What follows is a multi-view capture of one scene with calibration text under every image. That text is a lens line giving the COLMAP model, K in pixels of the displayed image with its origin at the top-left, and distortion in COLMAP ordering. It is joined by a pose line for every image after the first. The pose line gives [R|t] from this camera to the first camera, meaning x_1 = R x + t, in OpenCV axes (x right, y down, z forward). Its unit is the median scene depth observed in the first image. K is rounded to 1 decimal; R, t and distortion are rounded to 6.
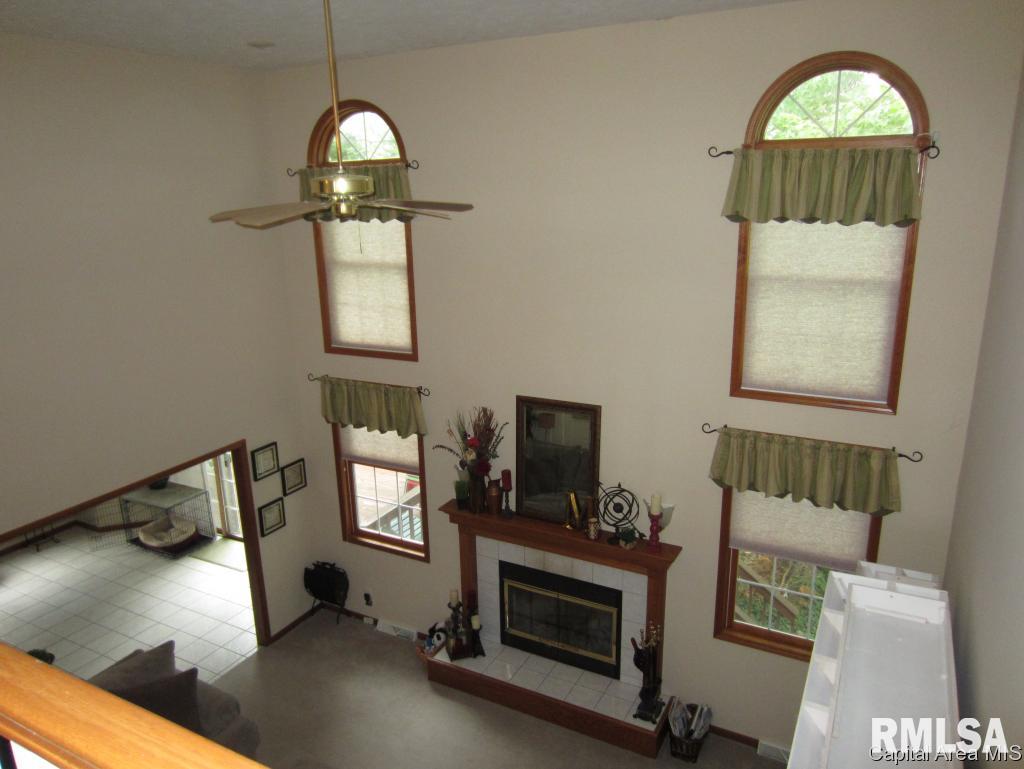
lens RADIAL K [[738.3, 0, 512.0], [0, 738.3, 384.5], [0, 0, 1]] dist [-0.026429, -0.001945]
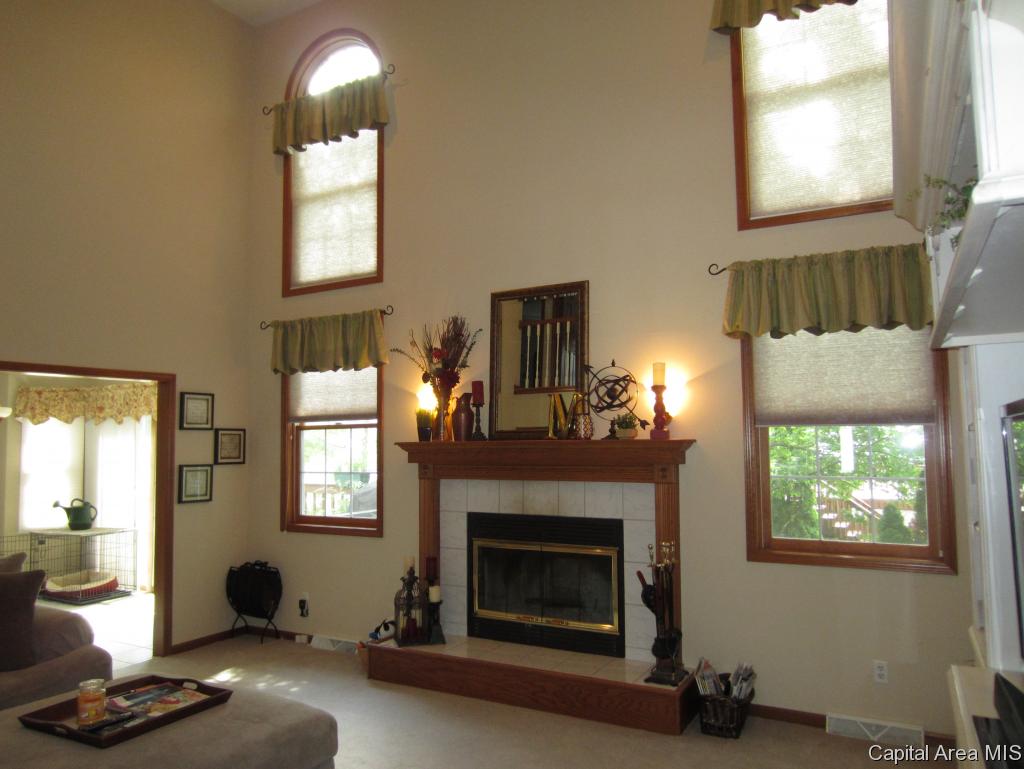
lens RADIAL K [[738.3, 0, 512.0], [0, 738.3, 384.5], [0, 0, 1]] dist [-0.026429, -0.001945]
pose [[0.999913, 0.009291, -0.009320, 0.036315], [-0.011875, 0.942234, -0.334744, 0.374469], [0.005671, 0.334826, 0.942263, 0.208640]]
